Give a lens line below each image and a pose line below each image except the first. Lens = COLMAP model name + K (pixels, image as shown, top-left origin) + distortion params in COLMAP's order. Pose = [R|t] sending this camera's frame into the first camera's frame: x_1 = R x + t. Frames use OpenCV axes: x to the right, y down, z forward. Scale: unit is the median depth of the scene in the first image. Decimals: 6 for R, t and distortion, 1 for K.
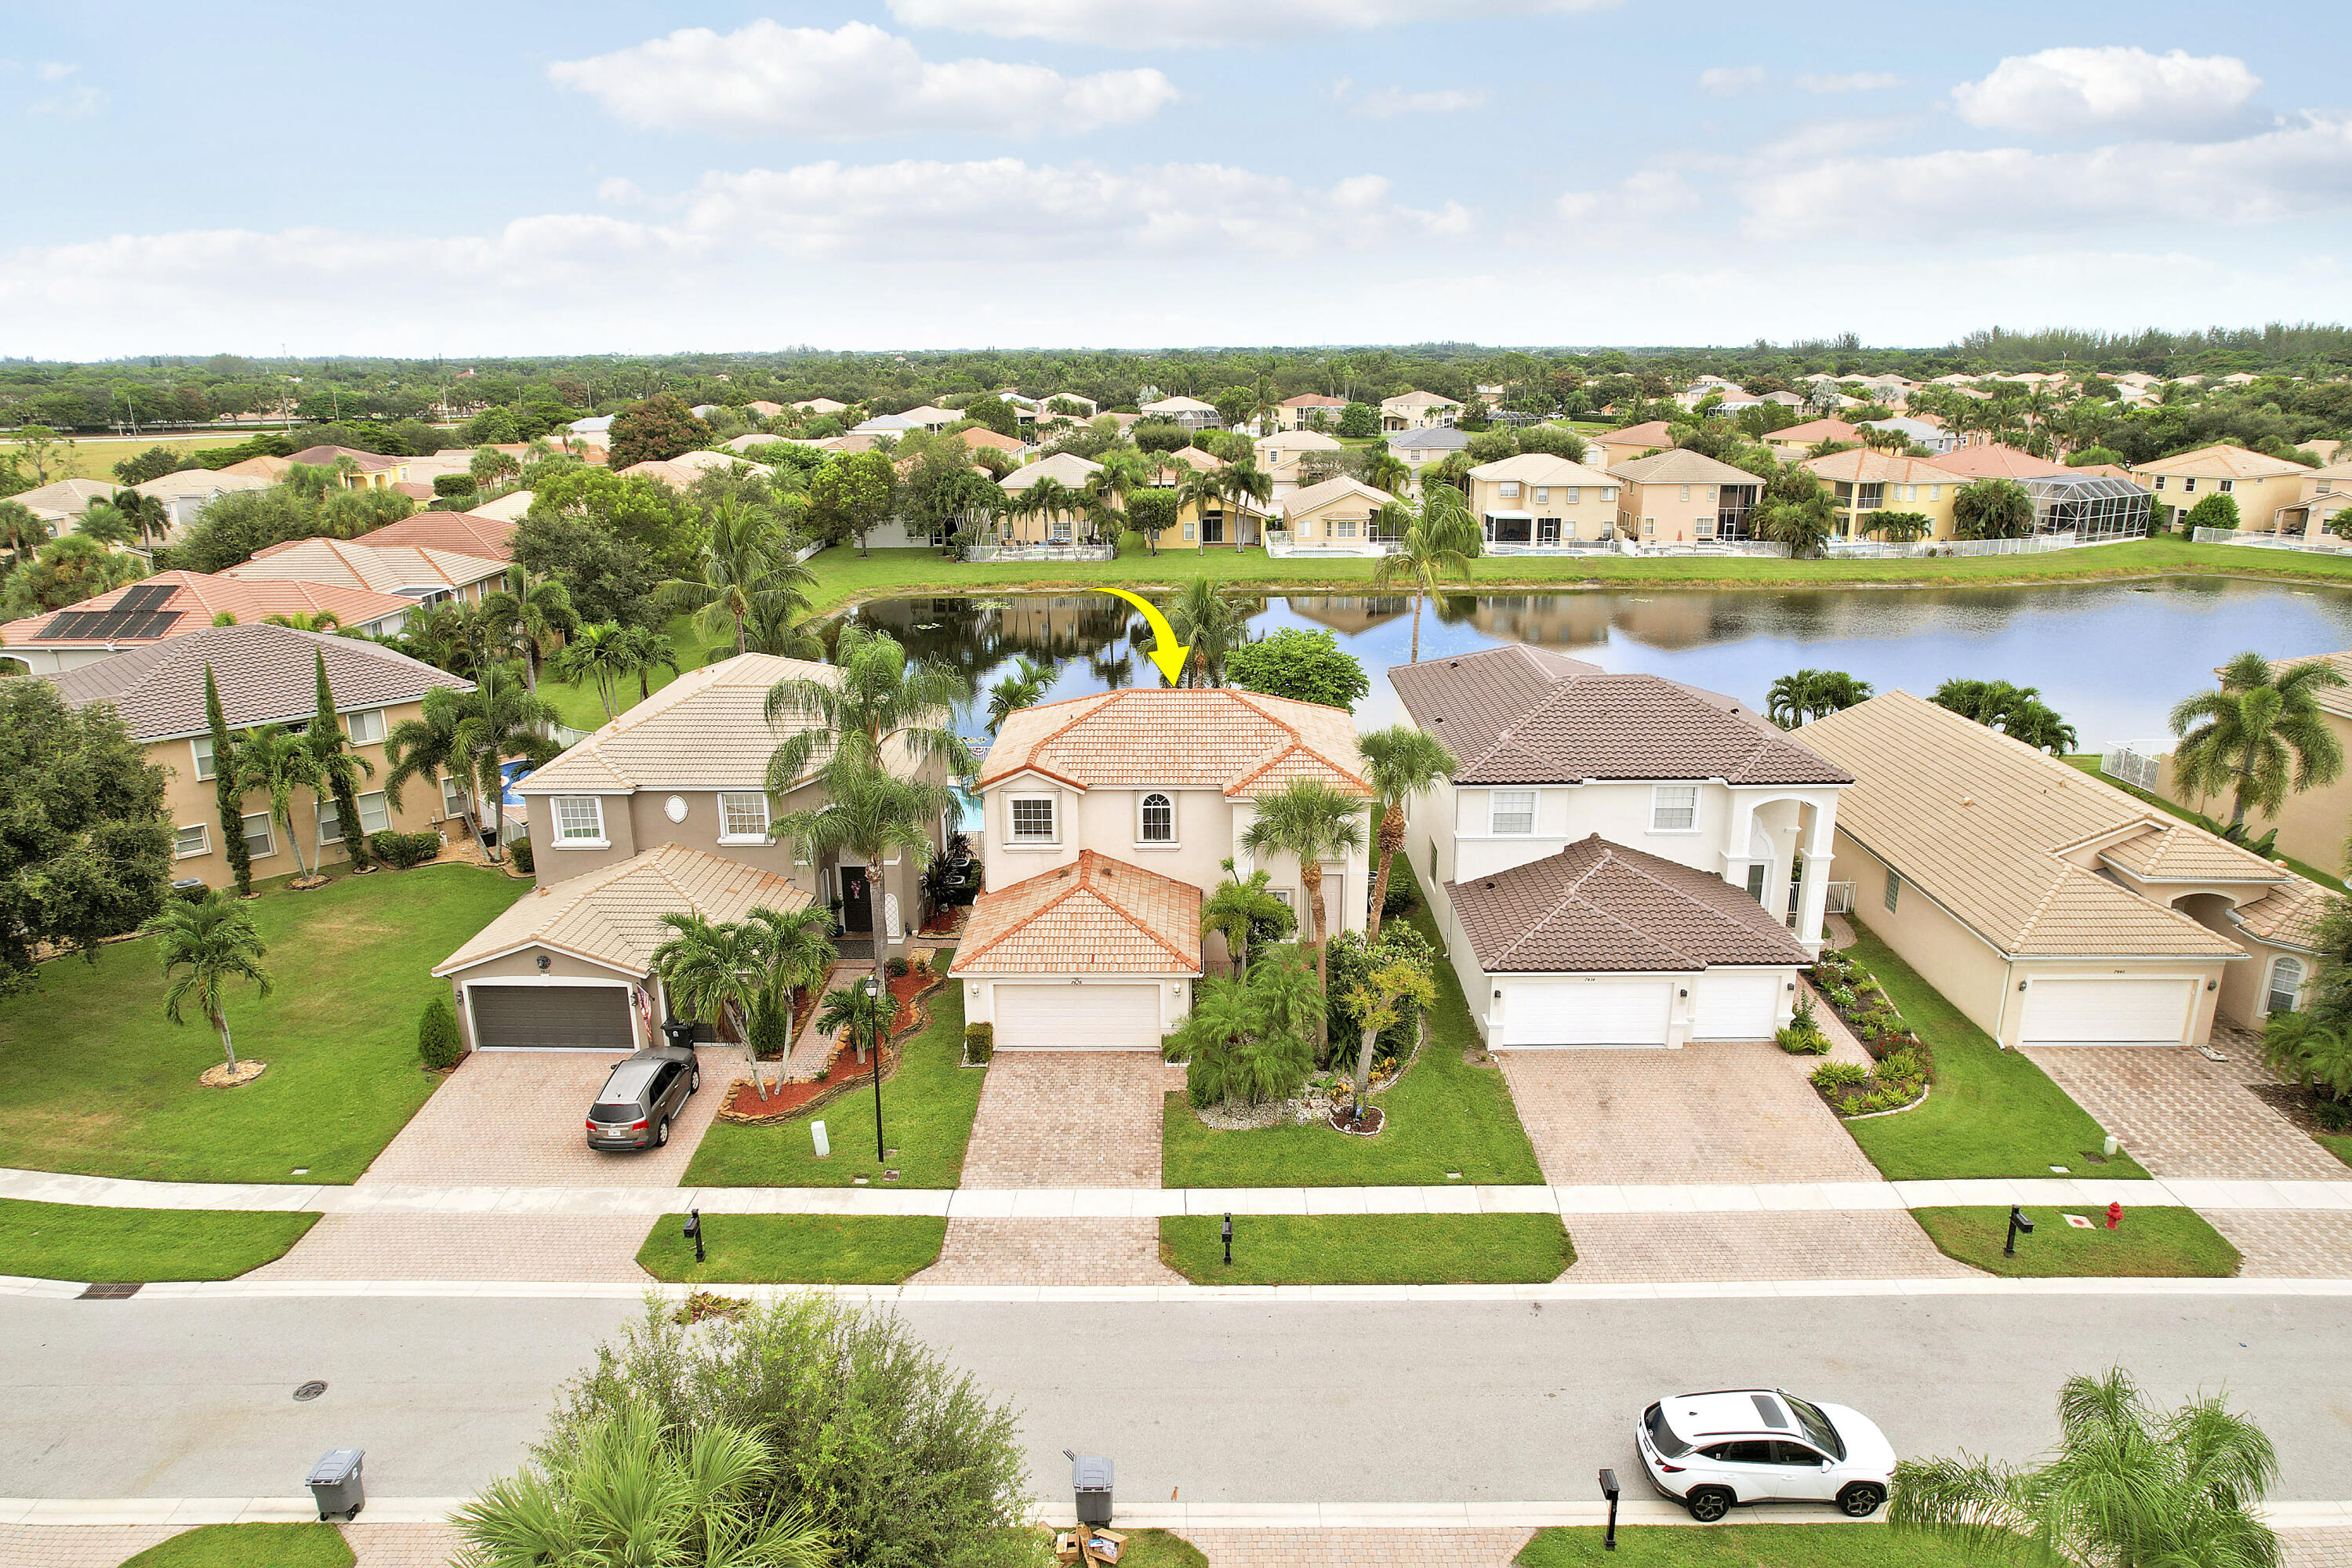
lens RADIAL K [[1481.5, 0, 1176.0], [0, 1481.5, 784.0], [0, 0, 1]] dist [-0.048237, 0.050457]
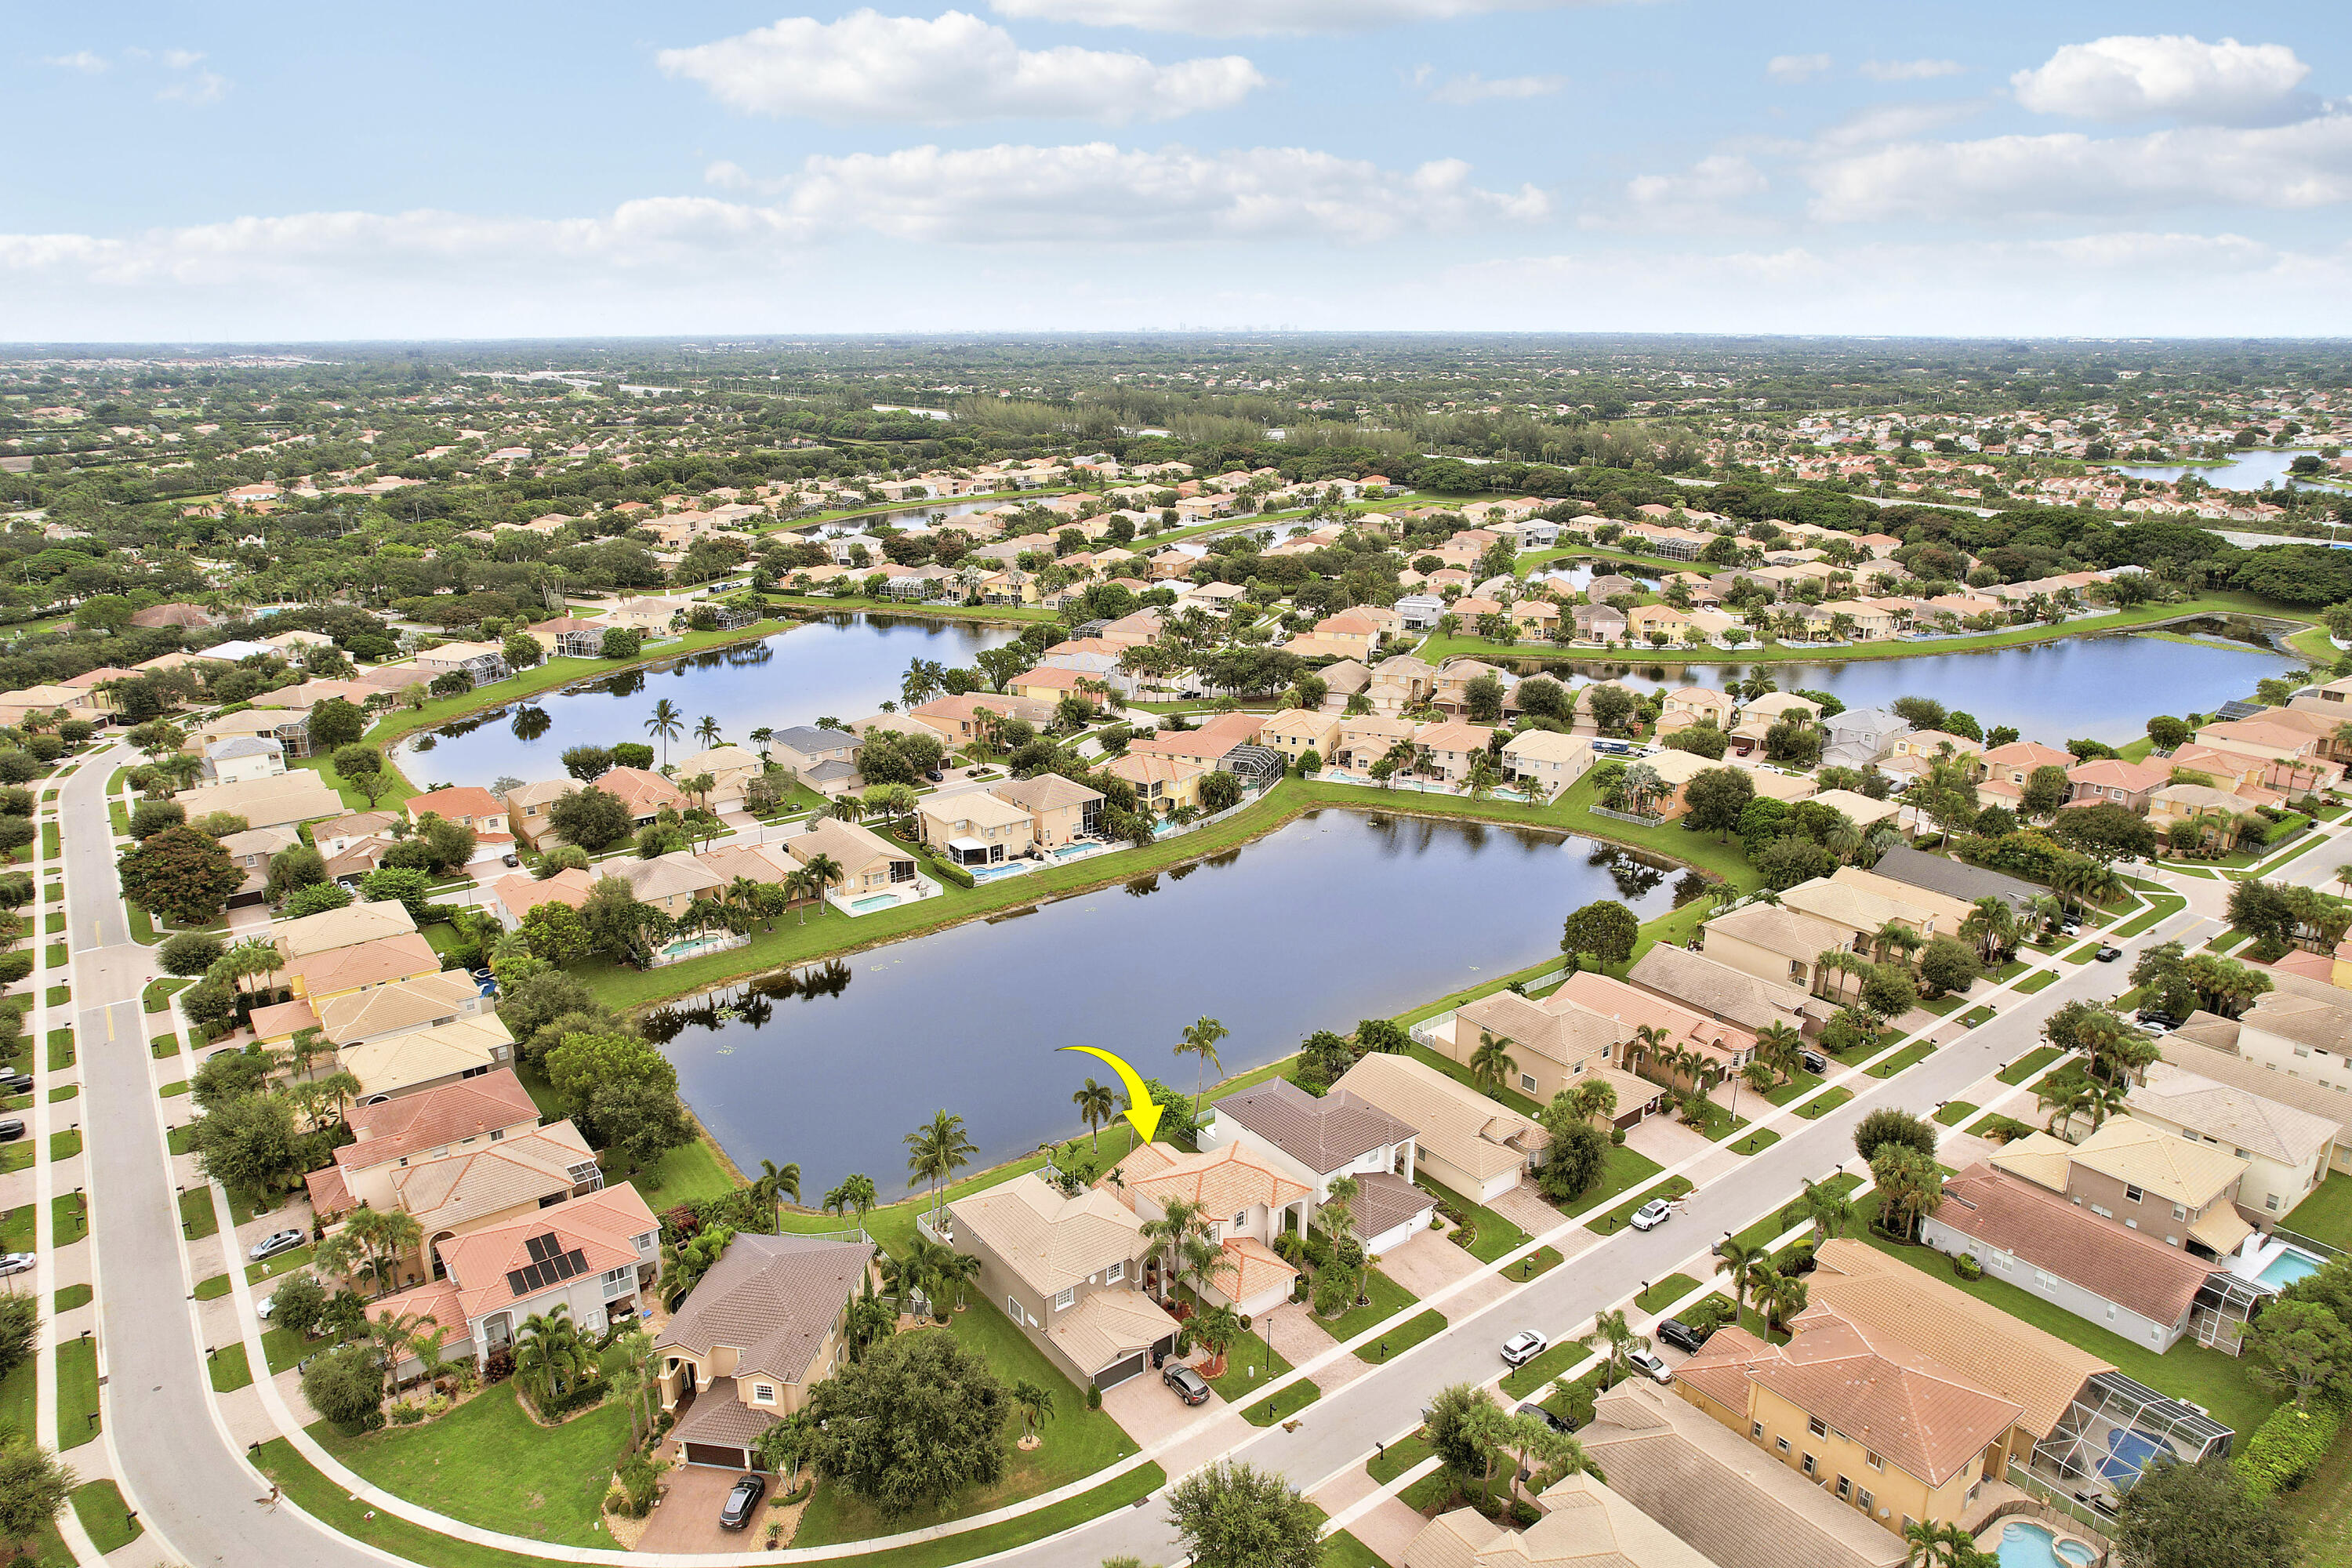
lens RADIAL K [[1501.4, 0, 1176.0], [0, 1501.4, 784.0], [0, 0, 1]] dist [-0.051008, 0.002161]
pose [[0.792062, -0.174020, 0.585111, -1.770996], [0.170572, 0.983419, 0.061579, -1.073450], [-0.586125, 0.051029, 0.808612, -1.359121]]
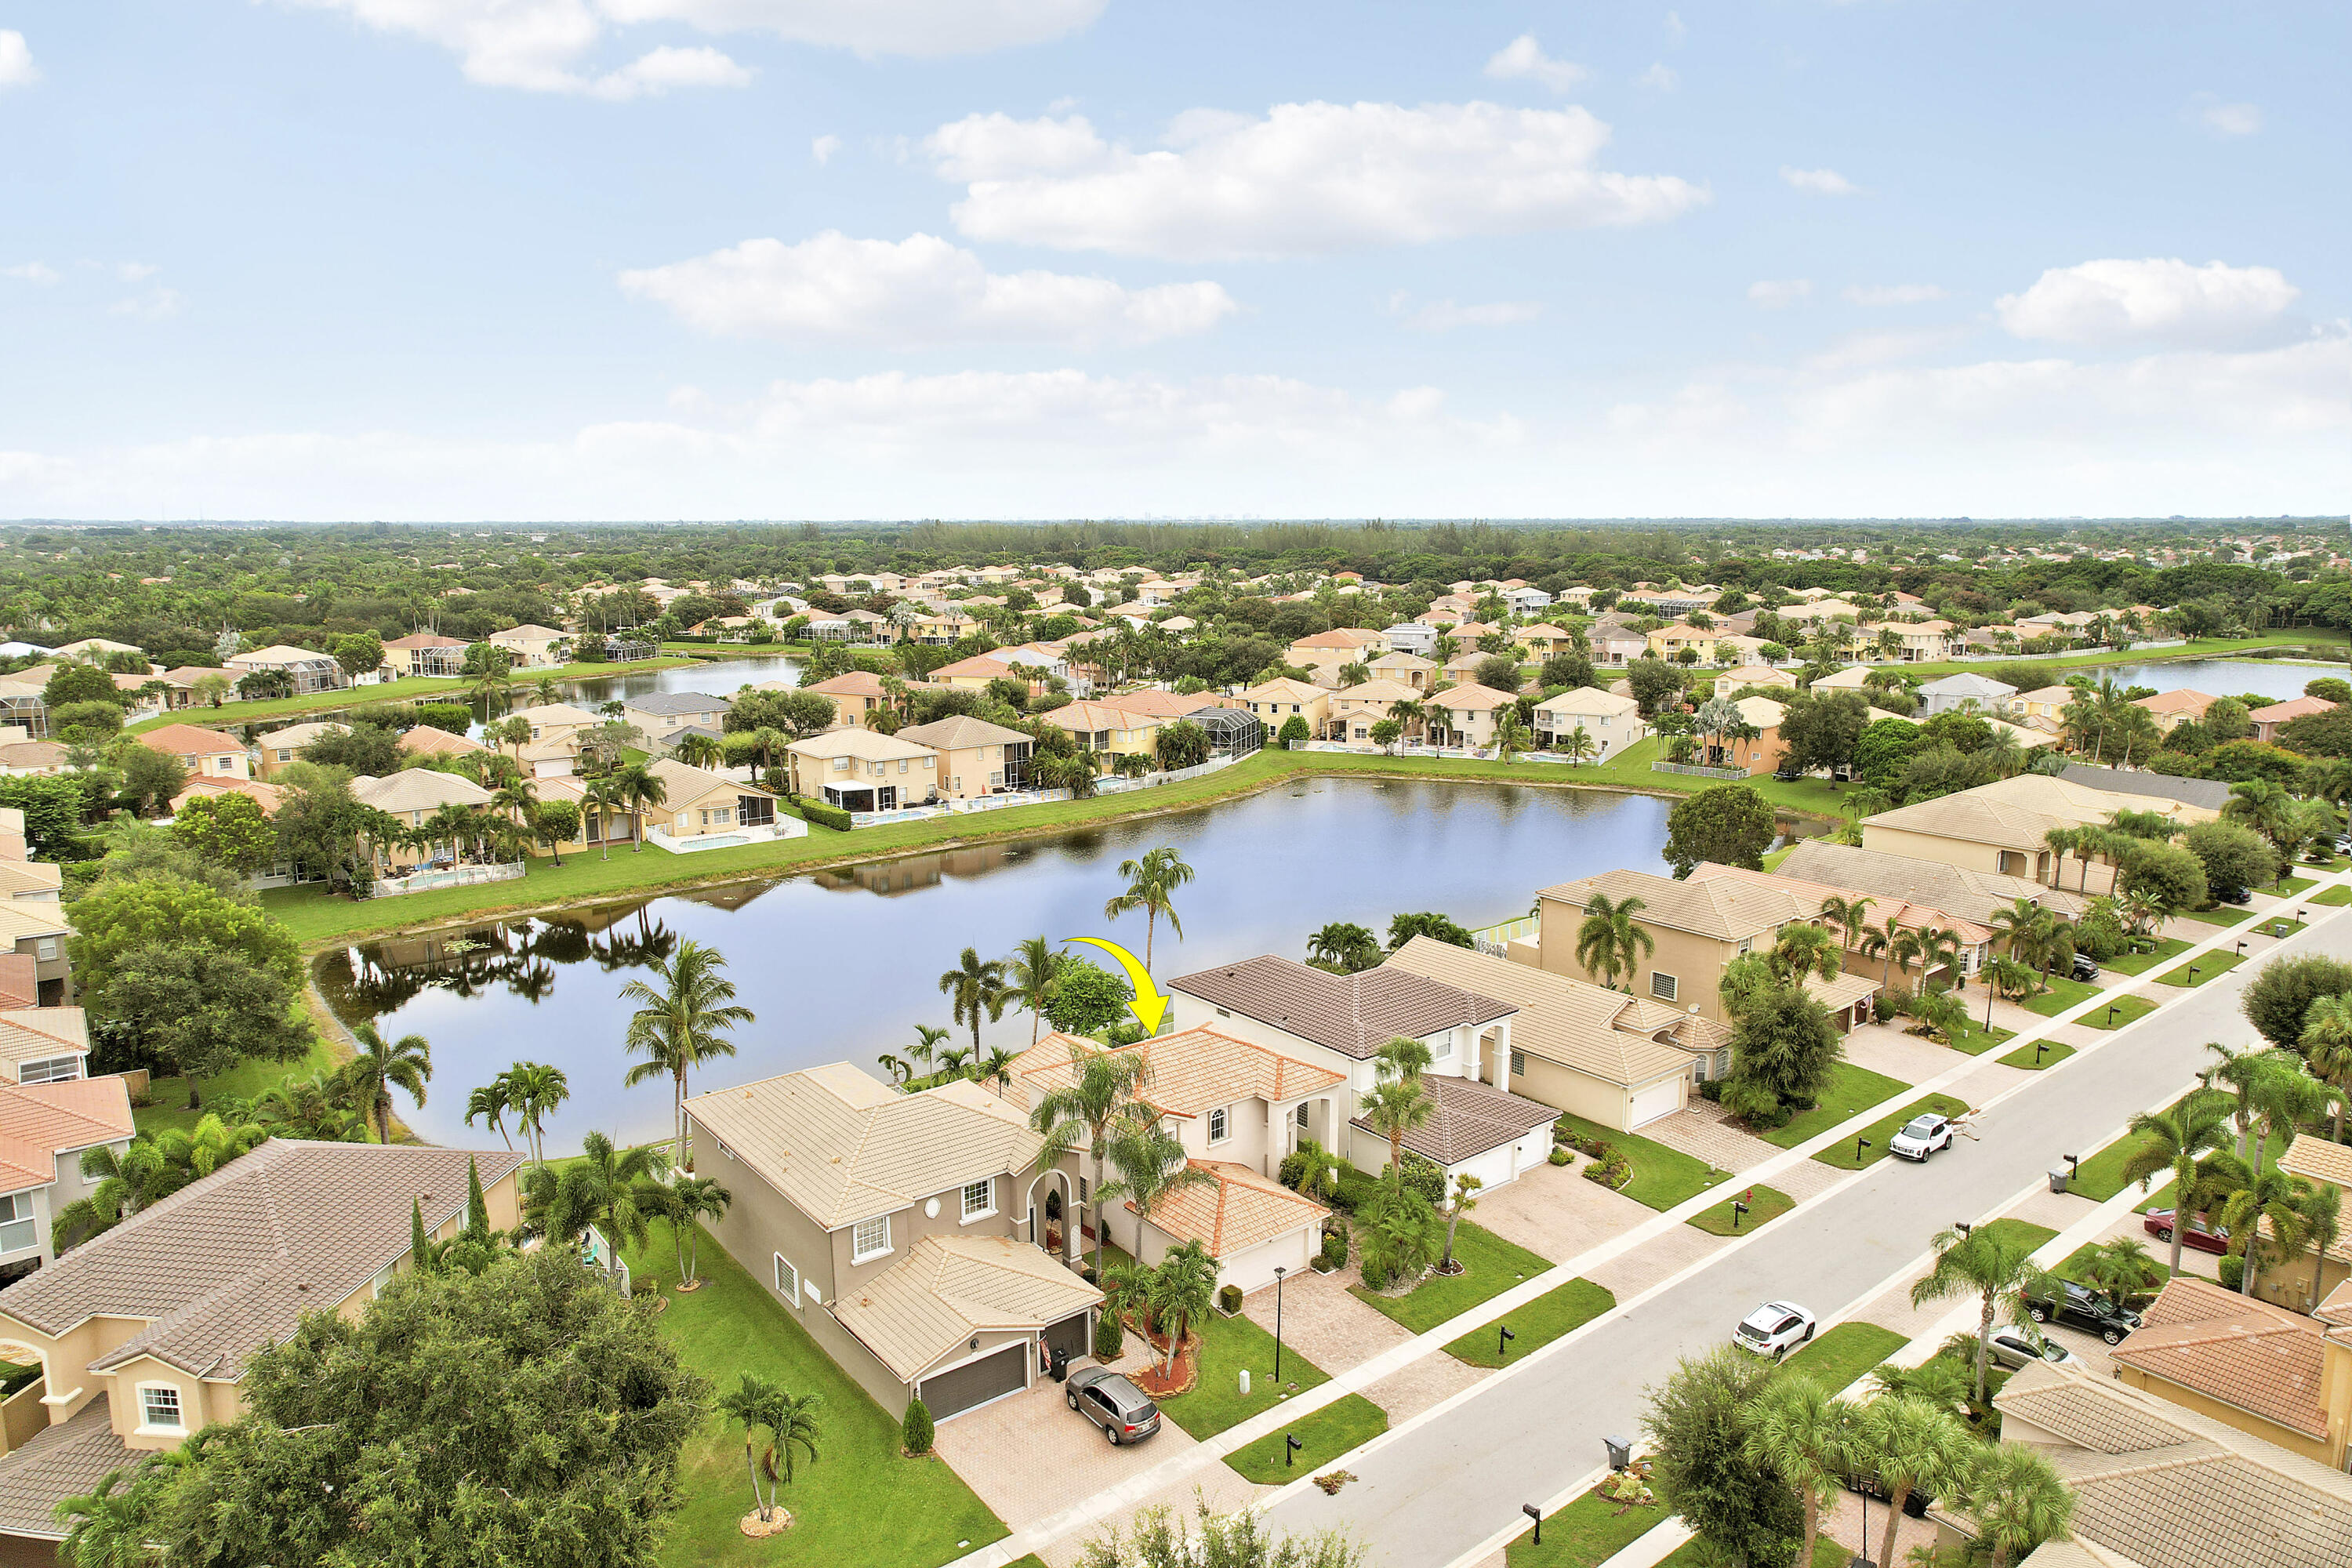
lens RADIAL K [[1501.4, 0, 1176.0], [0, 1501.4, 784.0], [0, 0, 1]] dist [-0.051008, 0.002161]
pose [[0.777932, -0.106424, 0.619270, -1.060025], [0.176547, 0.982871, -0.052868, -0.273434], [-0.603037, 0.150458, 0.783396, -0.249186]]
